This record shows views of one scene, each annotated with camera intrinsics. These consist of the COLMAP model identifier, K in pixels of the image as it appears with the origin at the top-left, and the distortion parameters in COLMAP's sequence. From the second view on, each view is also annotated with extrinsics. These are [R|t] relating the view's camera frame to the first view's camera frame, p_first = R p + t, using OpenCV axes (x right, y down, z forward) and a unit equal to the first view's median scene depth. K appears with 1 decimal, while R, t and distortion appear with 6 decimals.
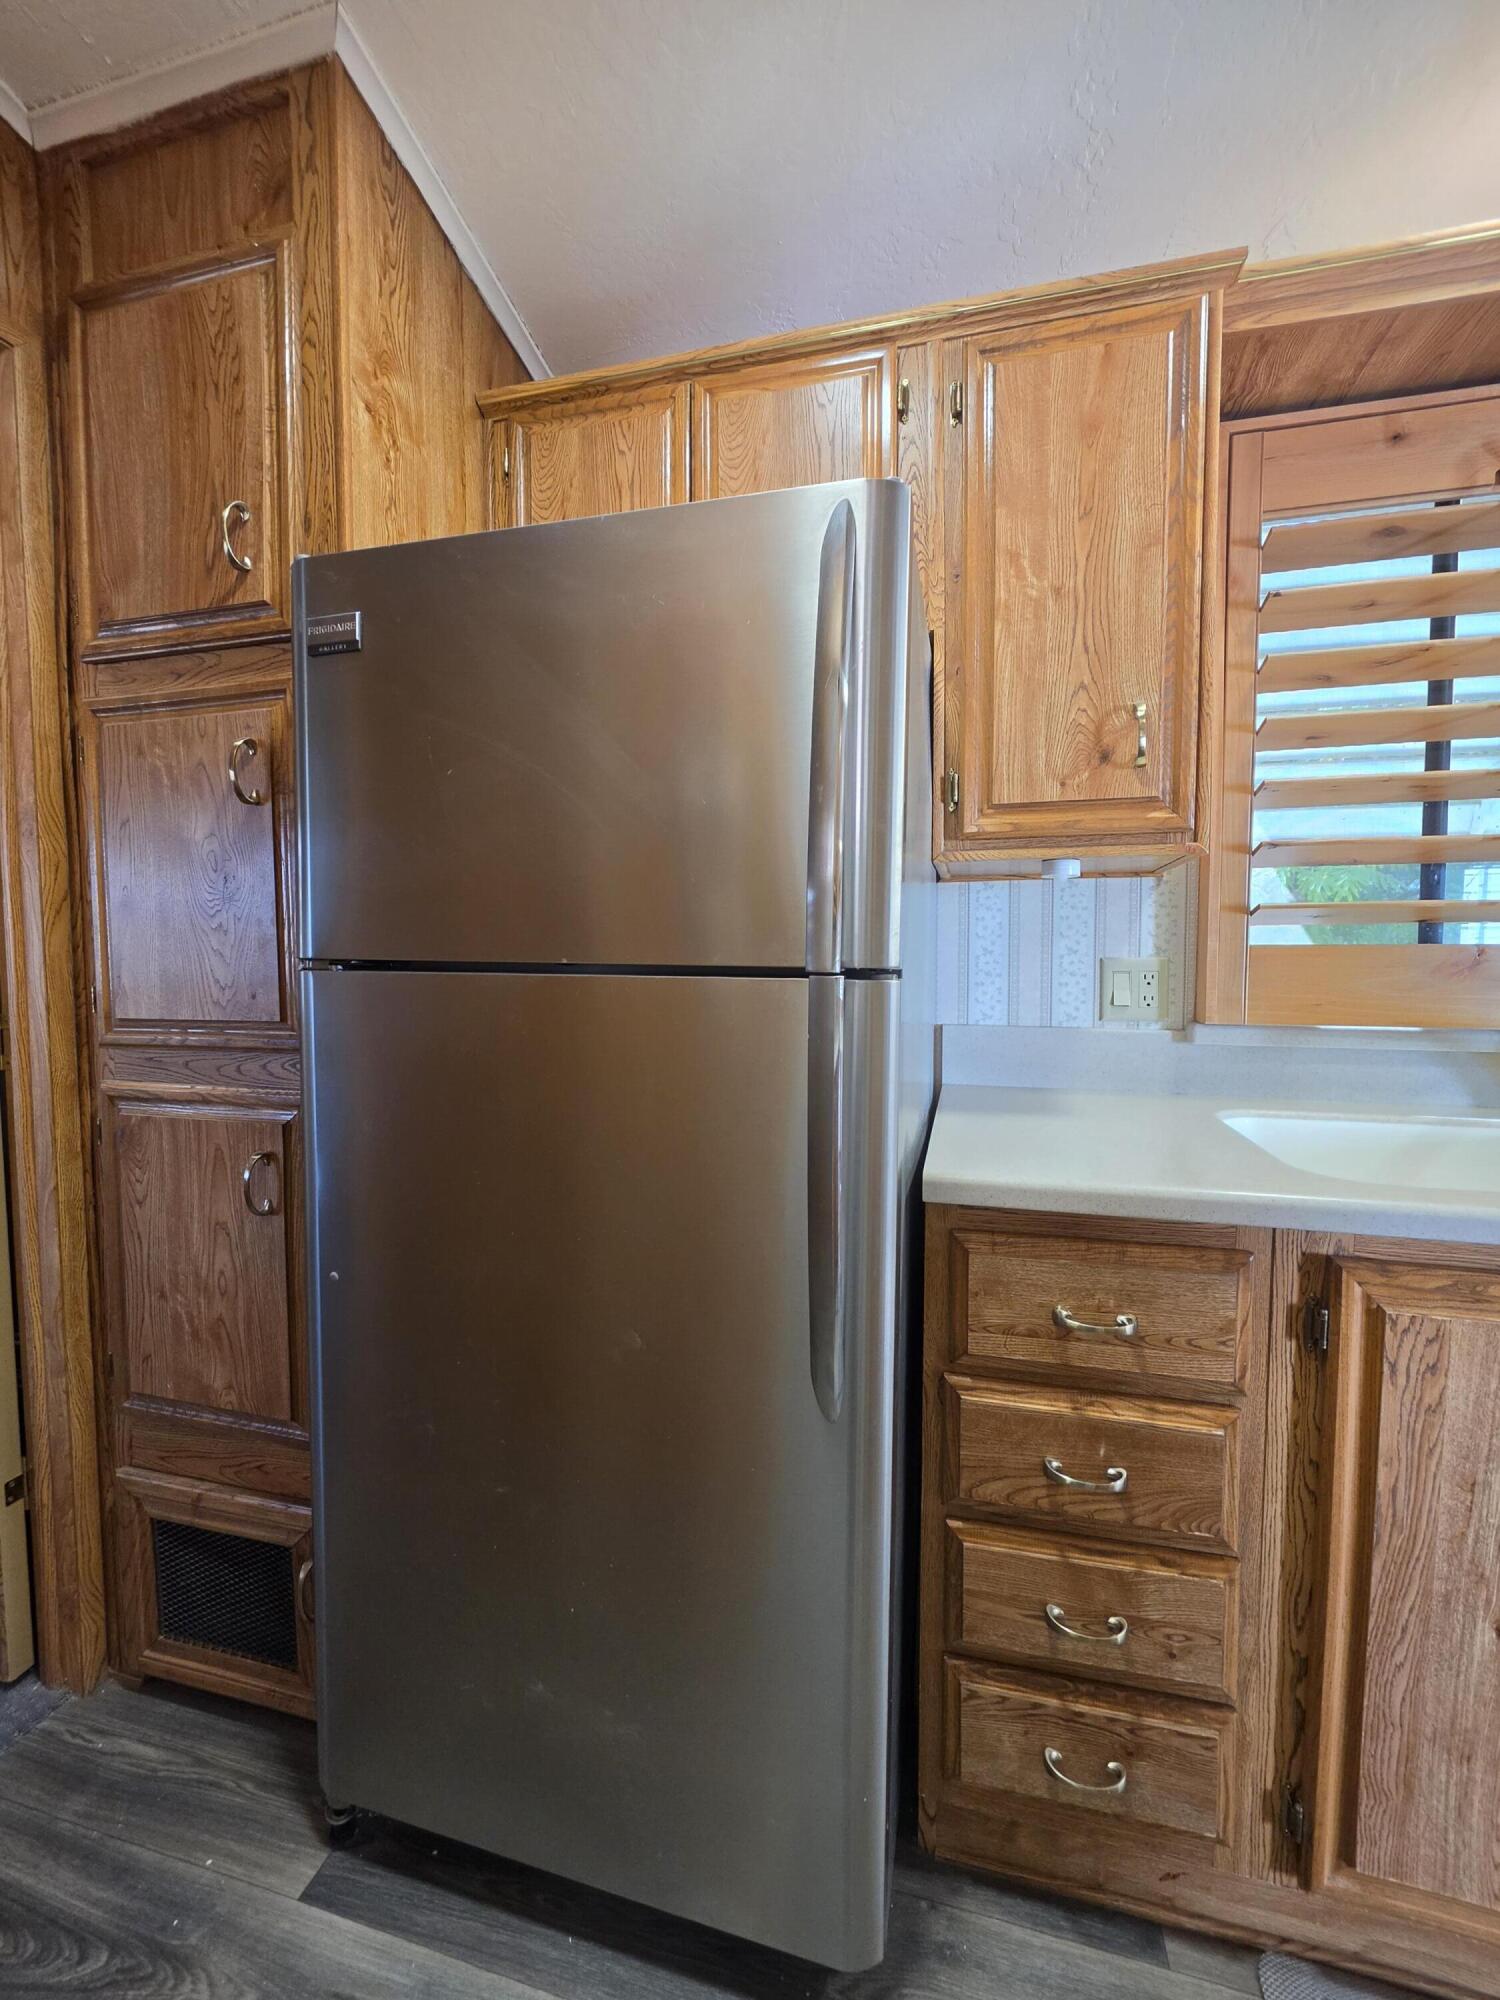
lens RADIAL K [[796.0, 0, 756.7], [0, 796.0, 1013.2], [0, 0, 1]] dist [0.000614, -0.000005]
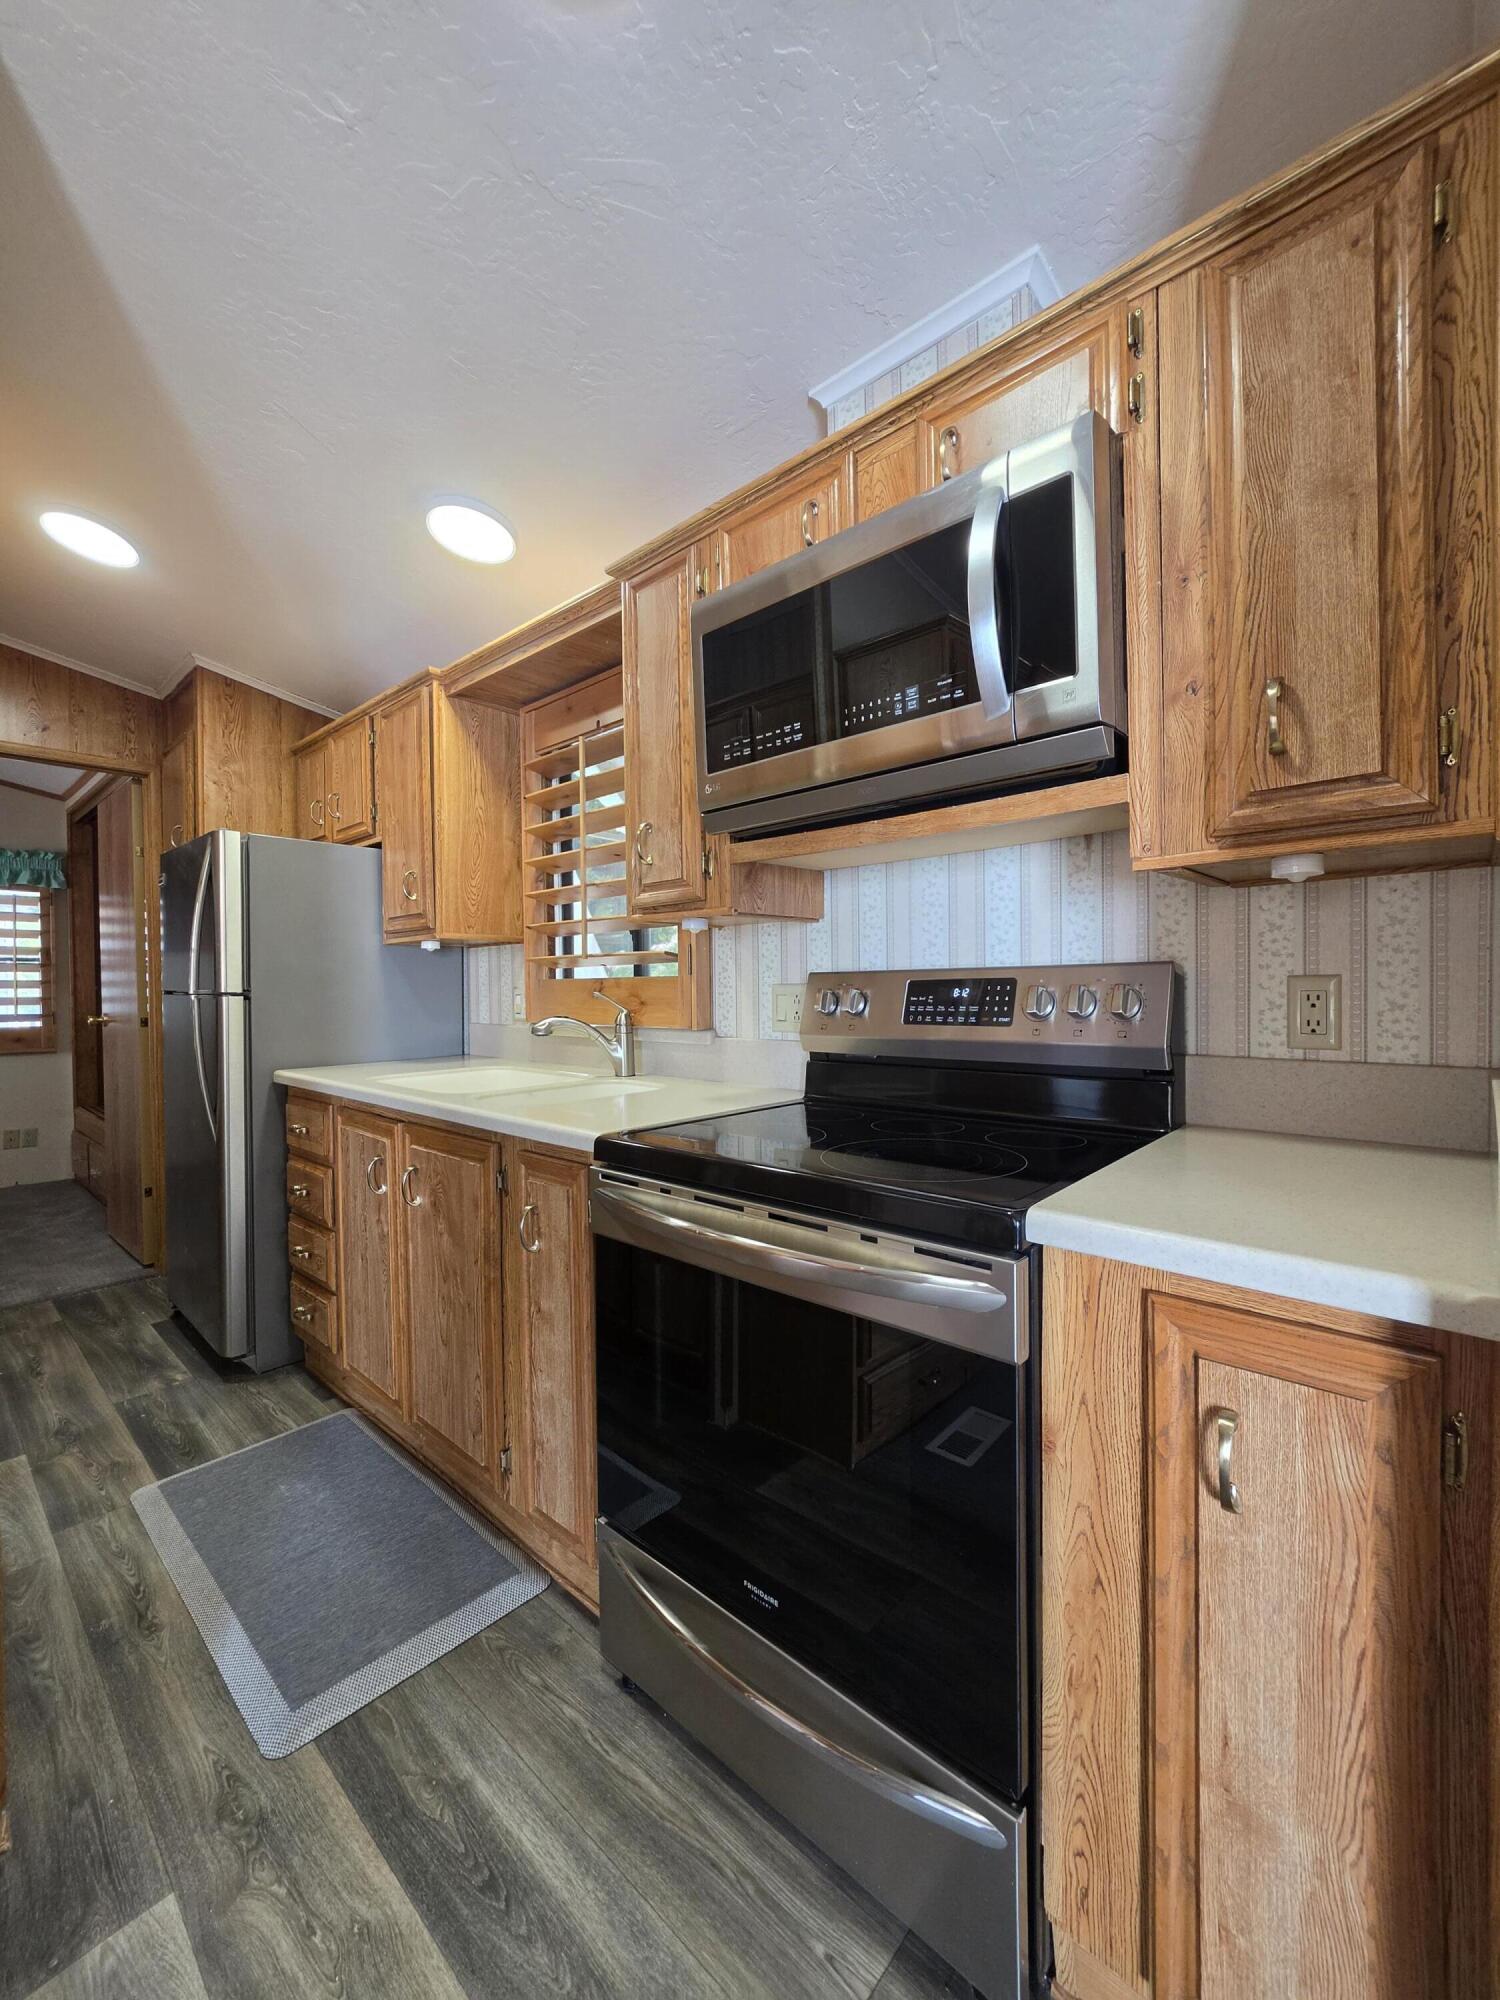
lens RADIAL K [[796.0, 0, 756.7], [0, 796.0, 1013.2], [0, 0, 1]] dist [0.000614, -0.000005]
pose [[0.885302, 0.004232, -0.464997, 2.145328], [-0.018428, 0.999492, -0.025989, 0.034348], [0.464651, 0.031577, 0.884931, -0.437840]]
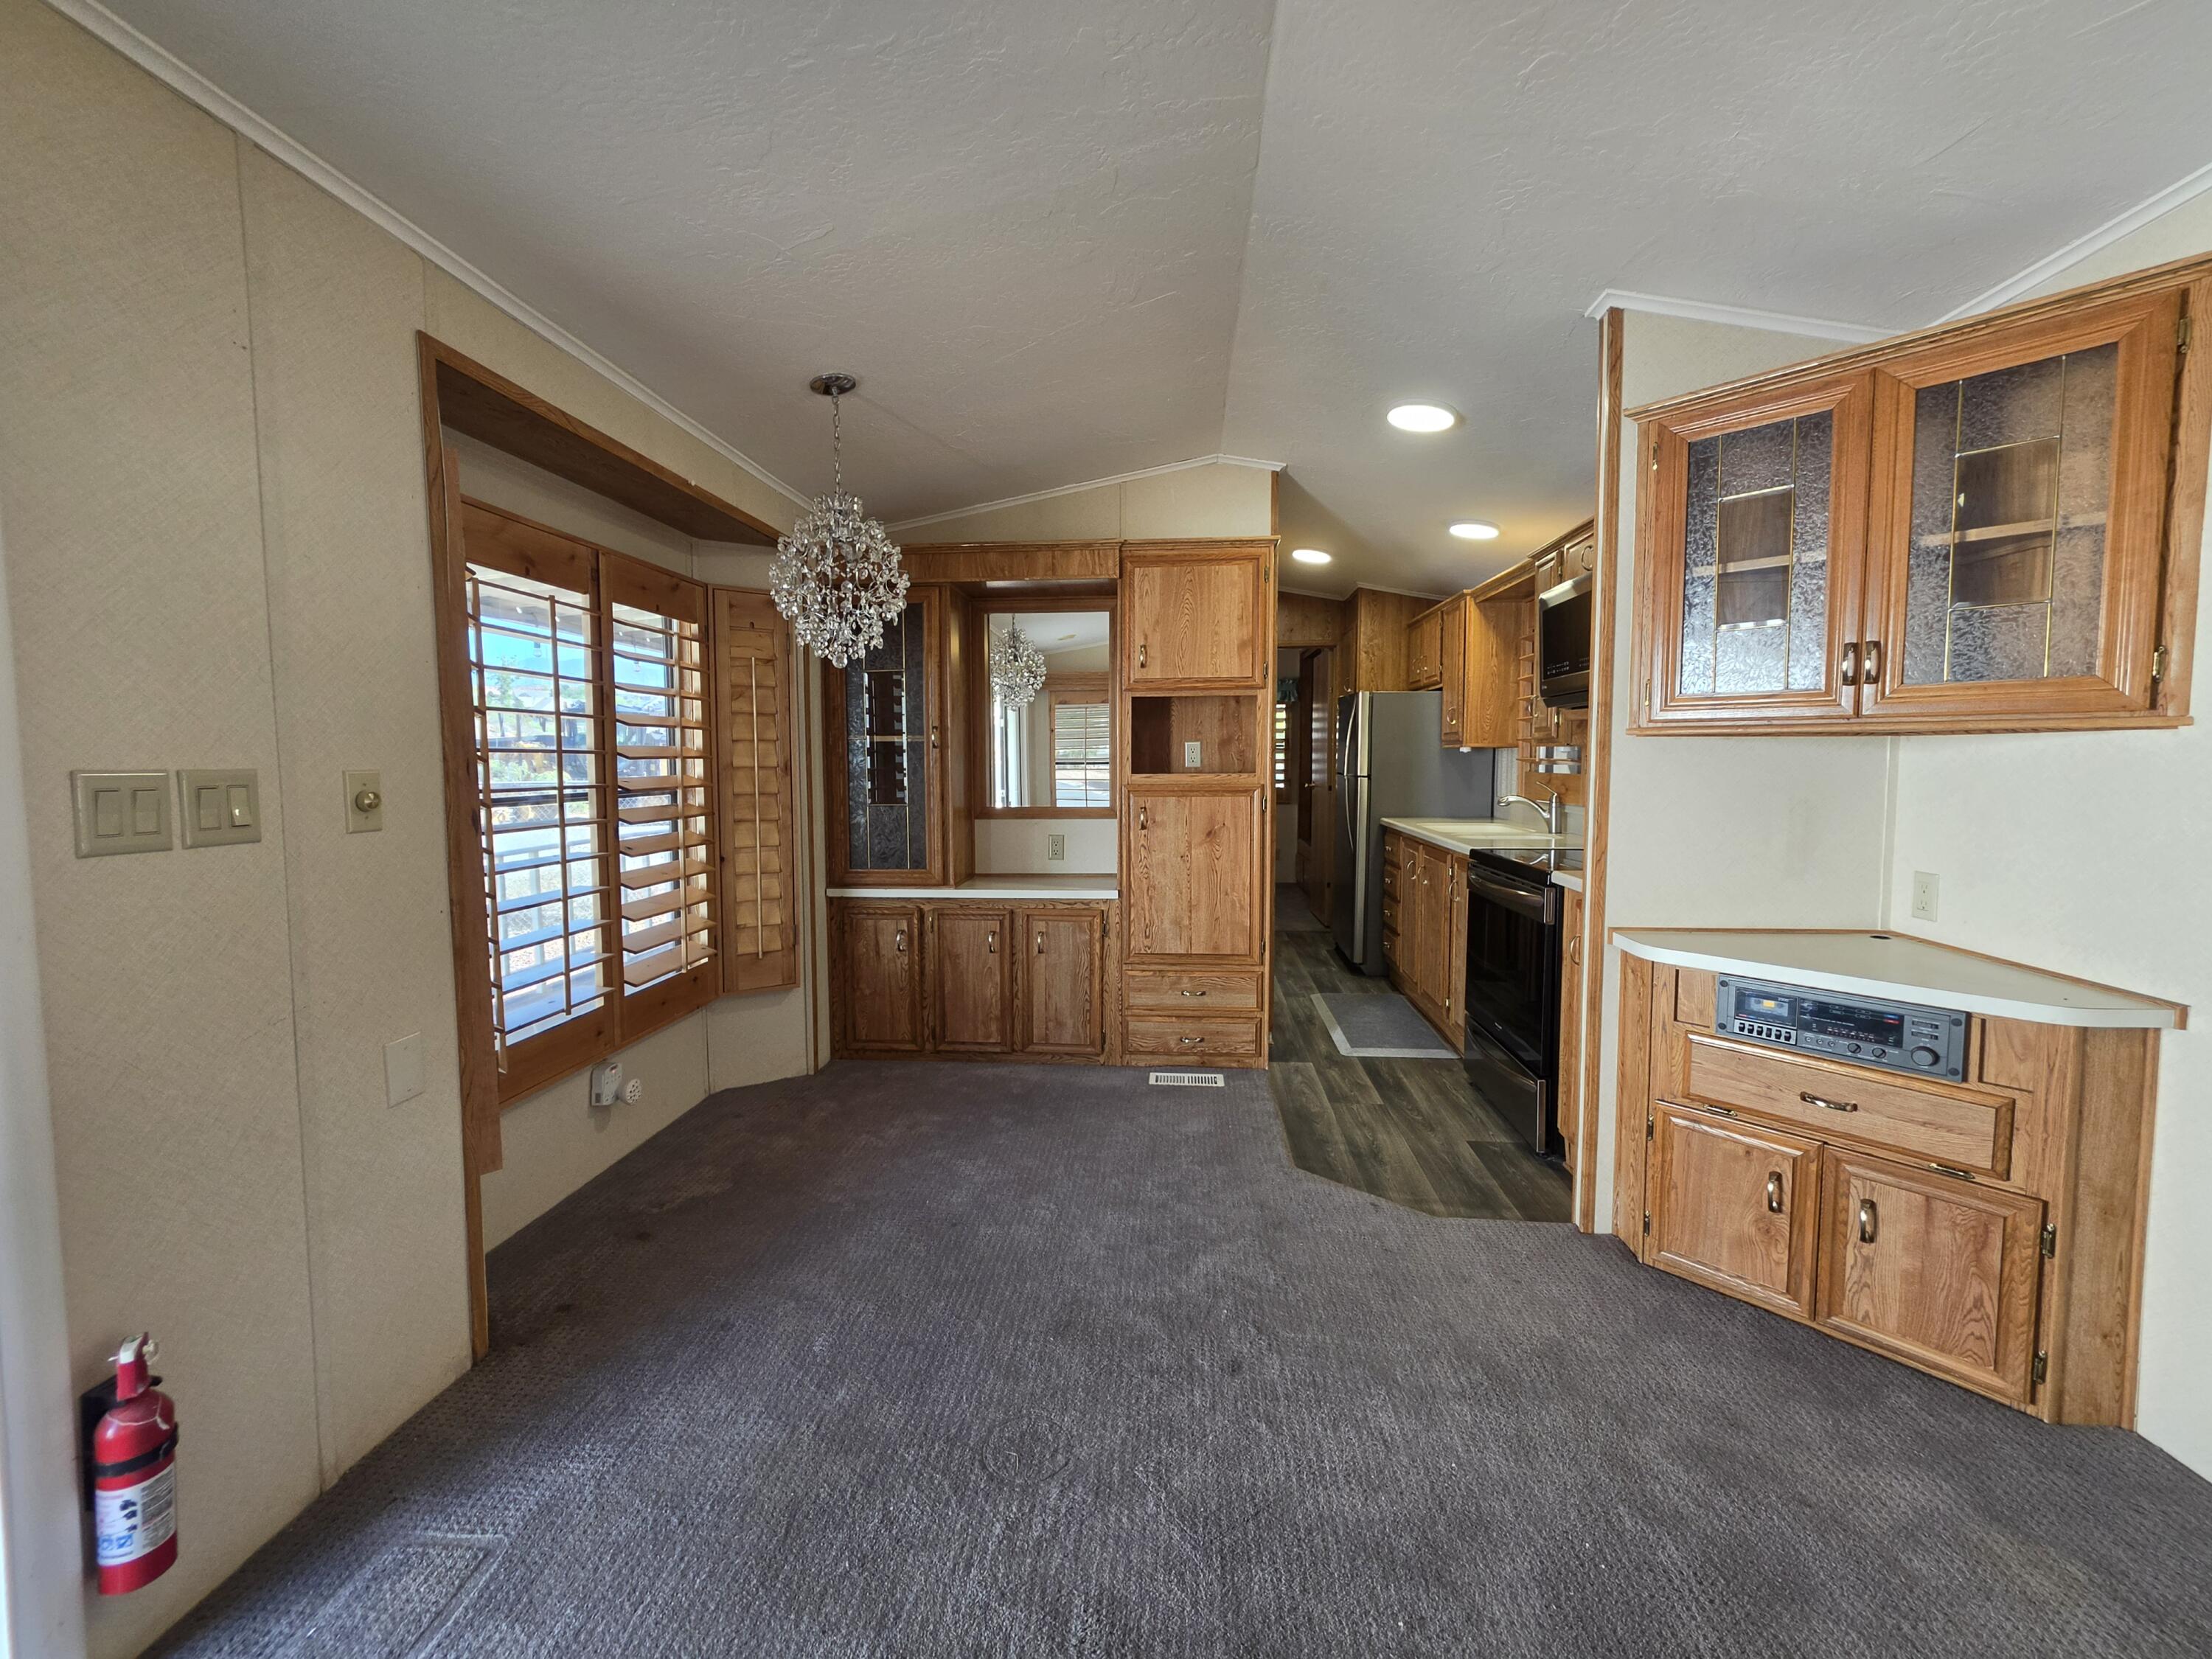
lens RADIAL K [[880.4, 0, 1102.0], [0, 880.4, 817.5], [0, 0, 1]] dist [0.000614, -0.000005]
pose [[0.156646, 0.068308, -0.985290, 4.040526], [-0.052772, 0.996759, 0.060713, -0.032869], [0.986244, 0.042486, 0.159743, -1.189733]]
